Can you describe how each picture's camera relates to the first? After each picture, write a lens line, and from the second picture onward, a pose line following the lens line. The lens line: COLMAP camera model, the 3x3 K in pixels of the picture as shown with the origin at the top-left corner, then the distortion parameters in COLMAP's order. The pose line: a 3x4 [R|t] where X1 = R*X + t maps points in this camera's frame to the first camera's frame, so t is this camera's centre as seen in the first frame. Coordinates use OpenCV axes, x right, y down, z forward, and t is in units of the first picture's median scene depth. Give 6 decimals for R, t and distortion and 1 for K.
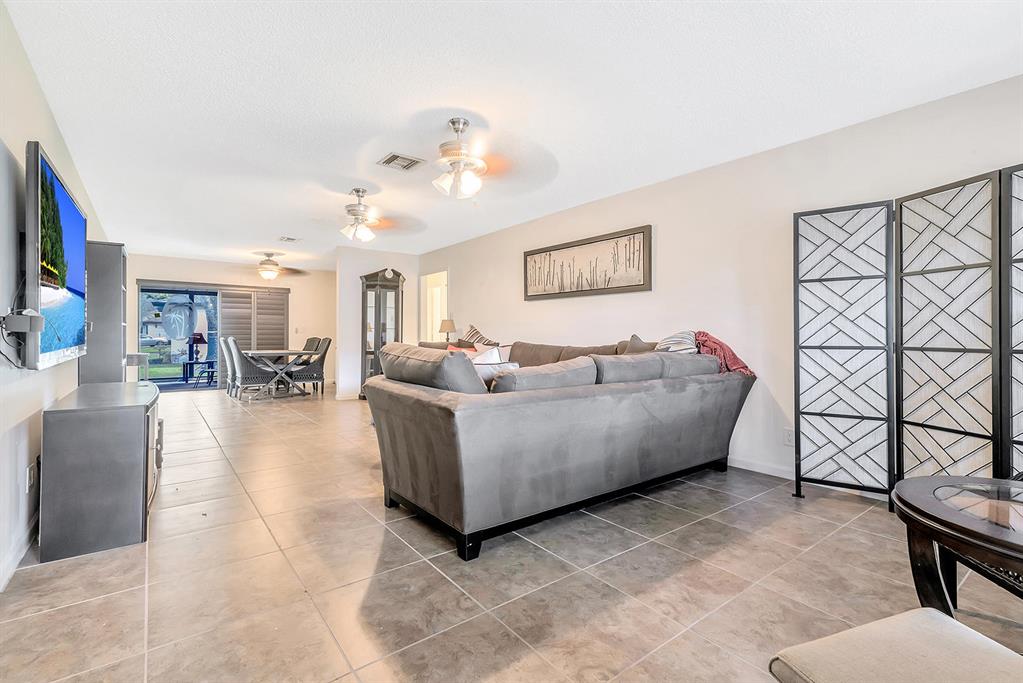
lens RADIAL K [[470.9, 0, 507.9], [0, 470.9, 337.0], [0, 0, 1]] dist [0.022499, -0.003437]
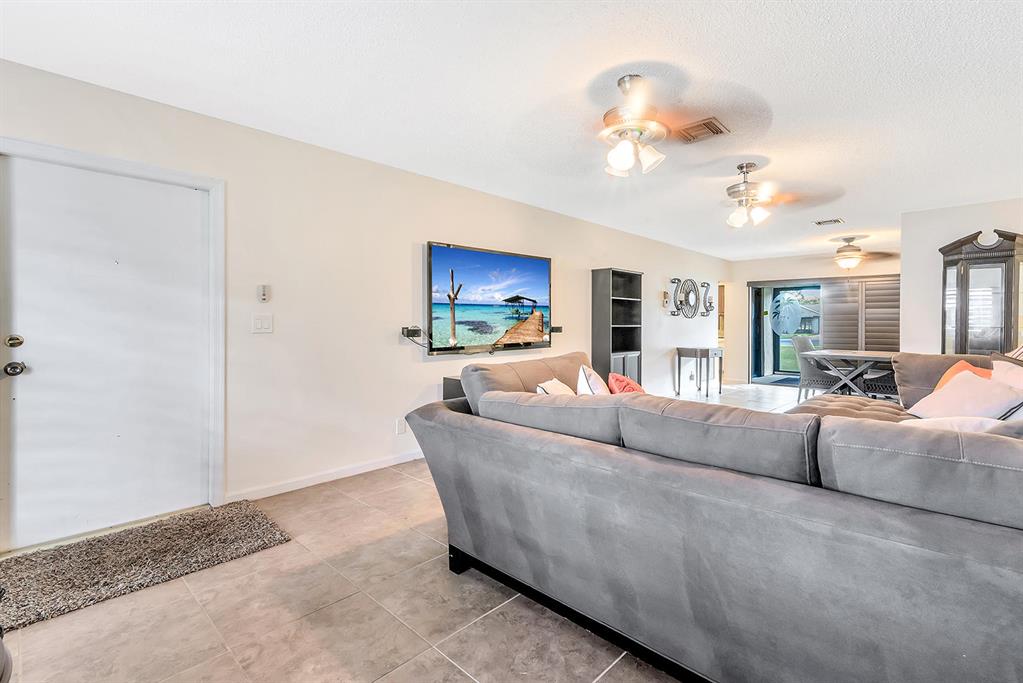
lens RADIAL K [[470.9, 0, 505.9], [0, 470.9, 330.5], [0, 0, 1]] dist [0.022499, -0.003437]
pose [[0.139881, 0.011772, -0.990098, 0.458289], [-0.004806, 0.999926, 0.011209, -0.028872], [0.990157, 0.003190, 0.139927, 0.472664]]
